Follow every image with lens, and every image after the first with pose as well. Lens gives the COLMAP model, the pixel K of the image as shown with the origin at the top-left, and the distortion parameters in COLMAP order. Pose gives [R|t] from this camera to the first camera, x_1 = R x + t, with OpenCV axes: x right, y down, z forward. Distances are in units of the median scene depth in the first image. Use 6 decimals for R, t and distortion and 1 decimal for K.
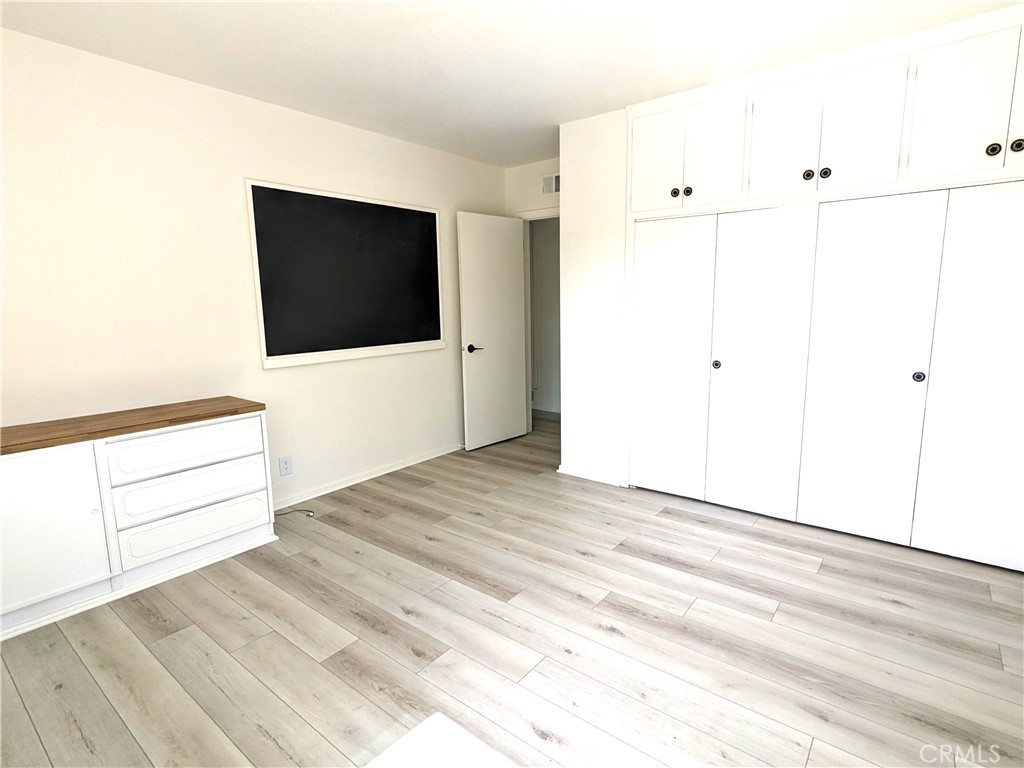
lens RADIAL K [[533.5, 0, 512.0], [0, 533.5, 384.0], [0, 0, 1]] dist [0.000285, 0.000113]
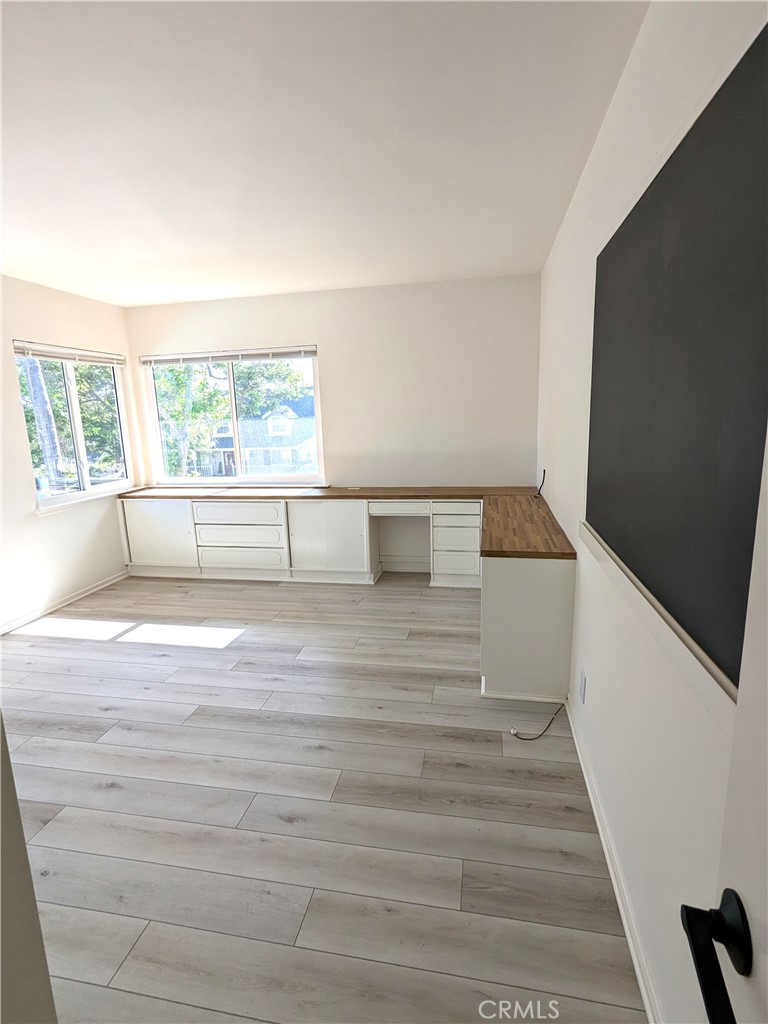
lens RADIAL K [[495.3, 0, 384.0], [0, 495.3, 512.0], [0, 0, 1]] dist [-0.000377, -0.000207]
pose [[-0.883192, 0.134926, -0.449185, 0.054064], [-0.027958, 0.940877, 0.337593, -0.318050], [0.468178, 0.310718, -0.827203, 1.665277]]
